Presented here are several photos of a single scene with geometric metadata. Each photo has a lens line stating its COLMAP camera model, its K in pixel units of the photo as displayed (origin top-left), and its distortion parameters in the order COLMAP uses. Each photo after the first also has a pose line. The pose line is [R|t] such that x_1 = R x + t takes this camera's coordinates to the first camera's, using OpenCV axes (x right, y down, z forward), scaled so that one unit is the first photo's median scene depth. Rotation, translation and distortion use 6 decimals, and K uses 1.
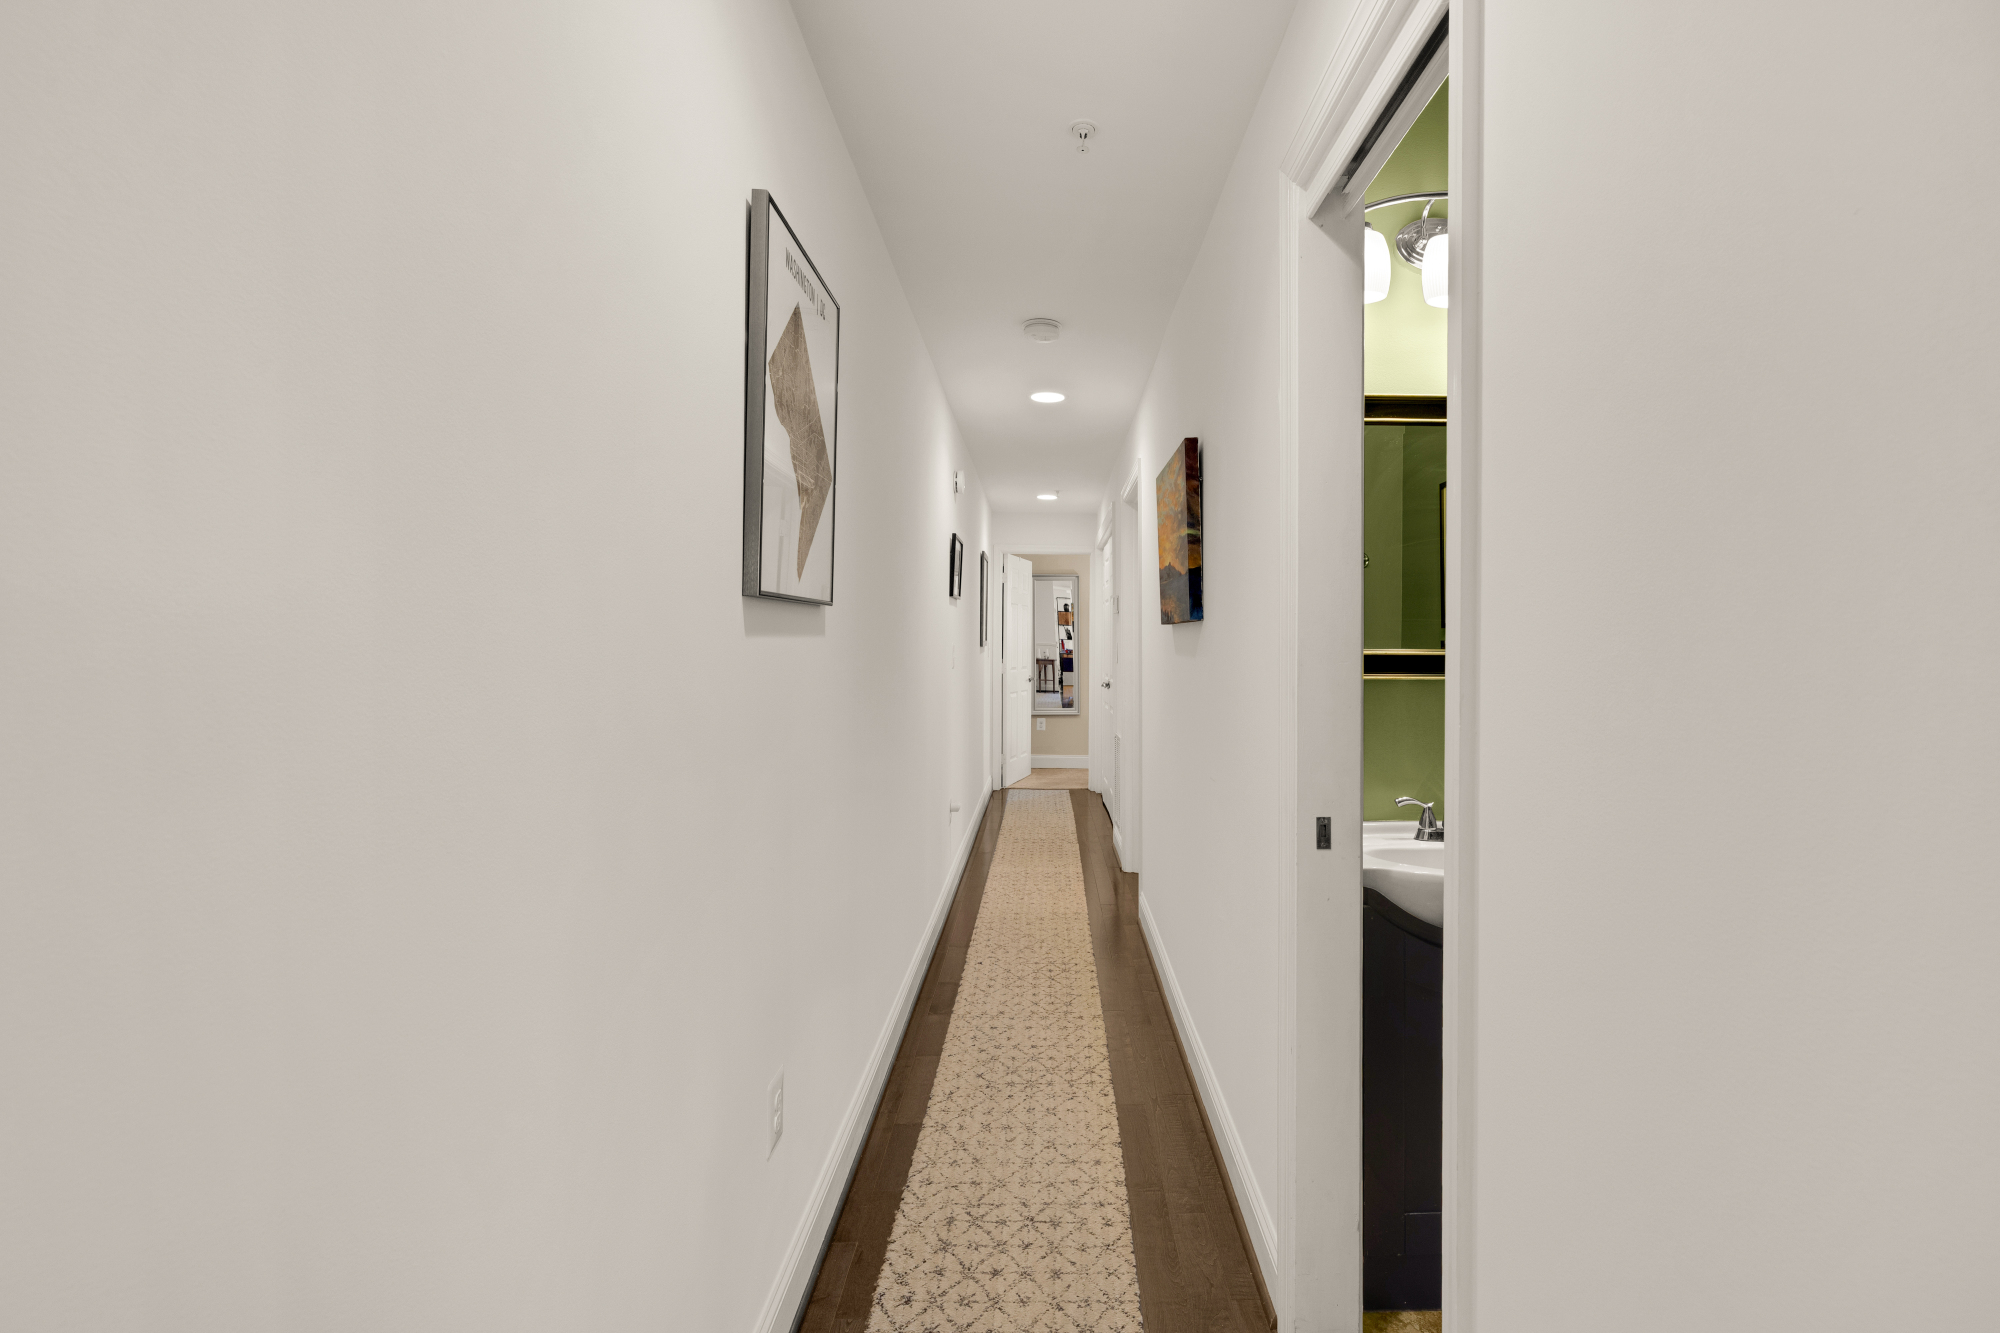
lens RADIAL K [[842.7, 0, 1001.4], [0, 842.7, 658.0], [0, 0, 1]] dist [0.000195, -0.000132]
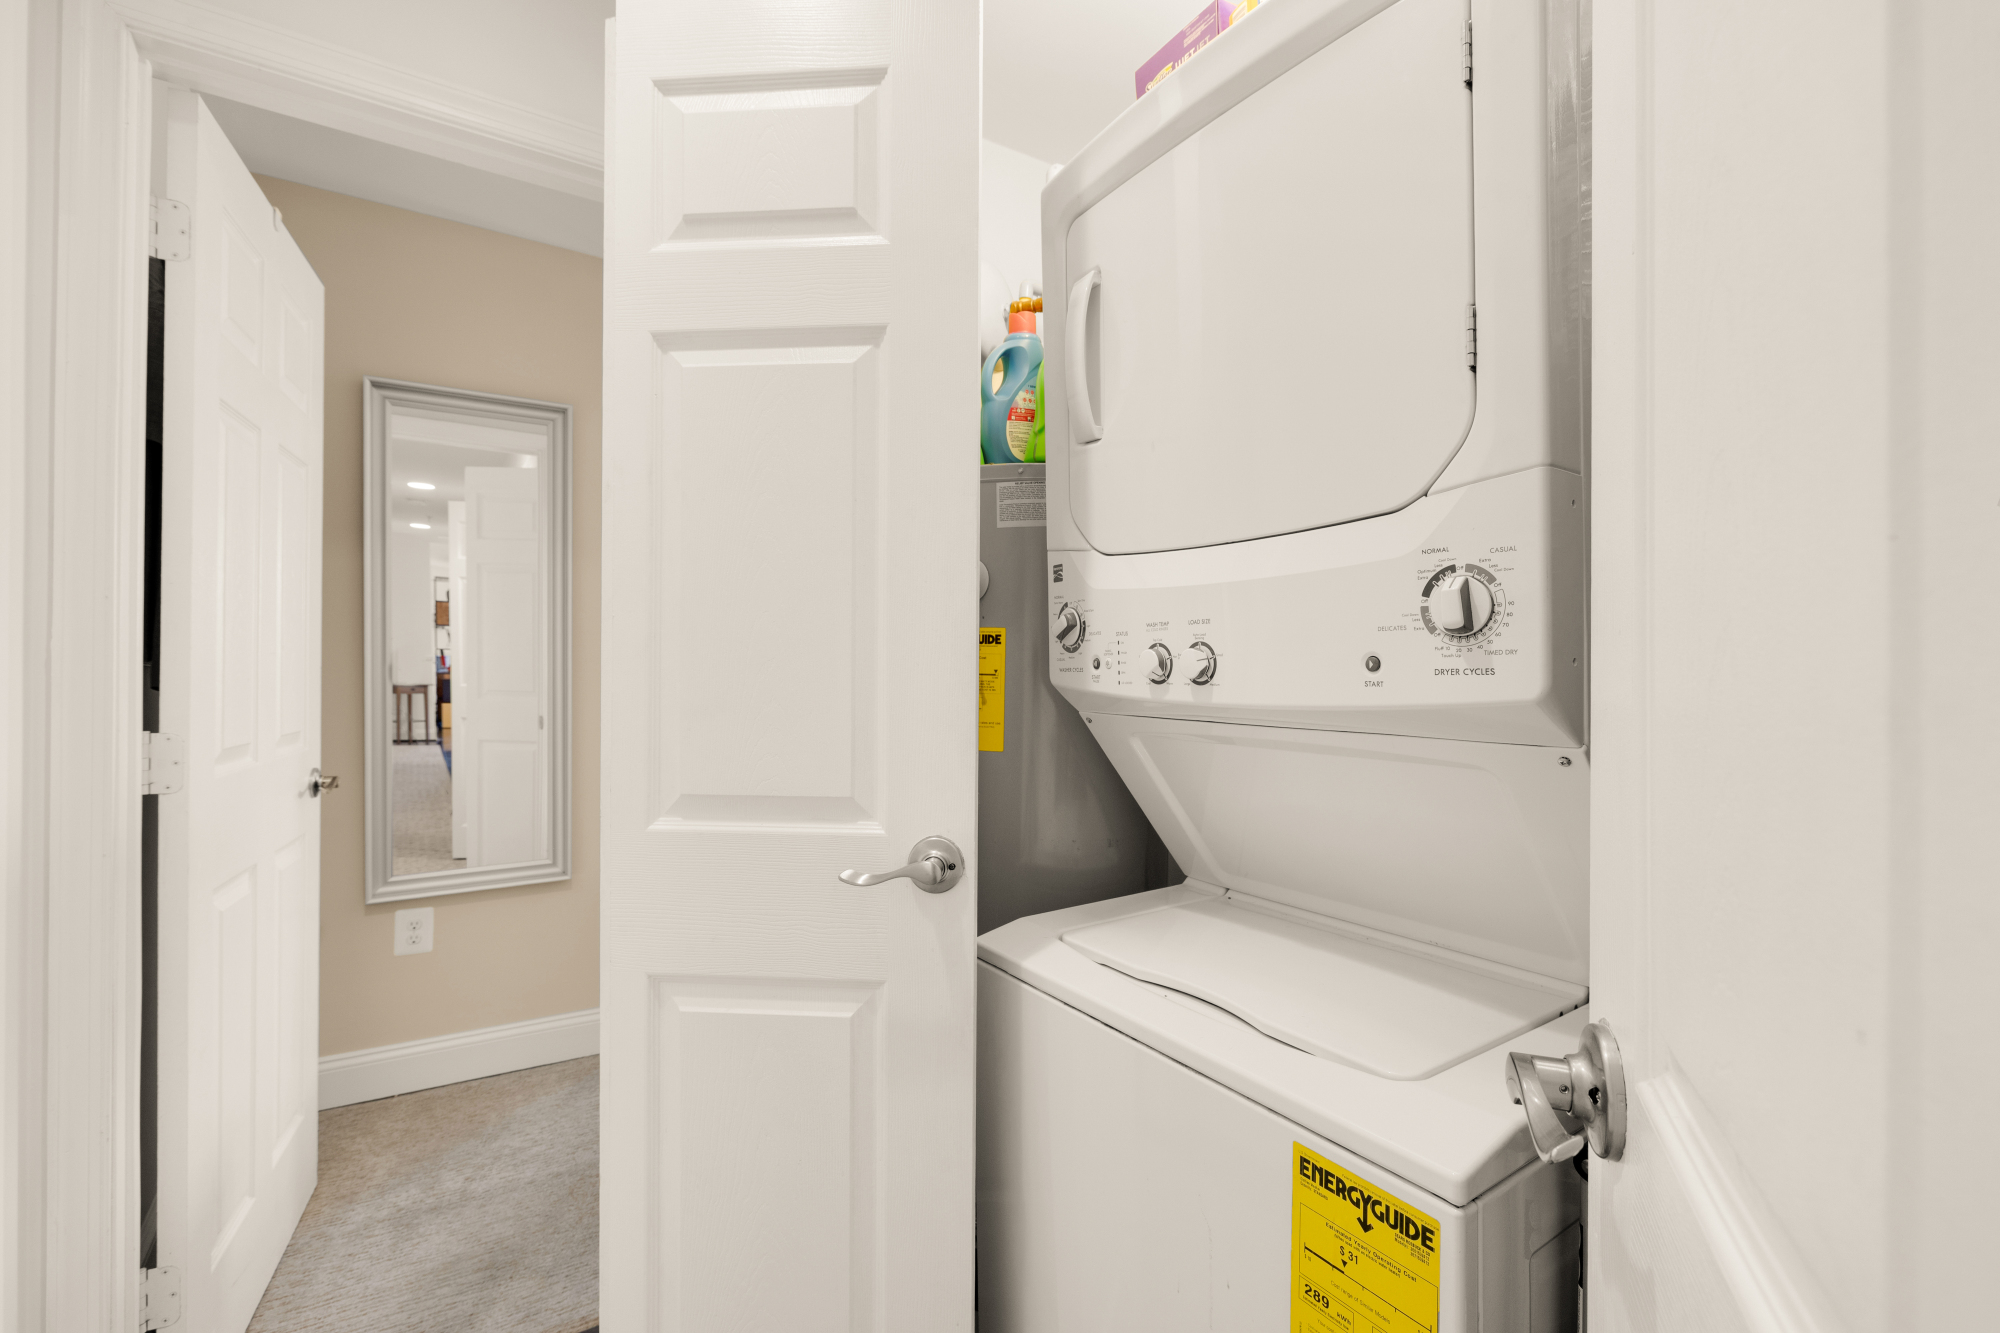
lens RADIAL K [[842.7, 0, 995.8], [0, 842.7, 668.8], [0, 0, 1]] dist [0.000195, -0.000132]
pose [[0.788016, 0.005162, 0.615633, 0.011538], [0.002145, 0.999936, -0.011130, -0.001991], [-0.615651, 0.010091, 0.787954, 0.265273]]
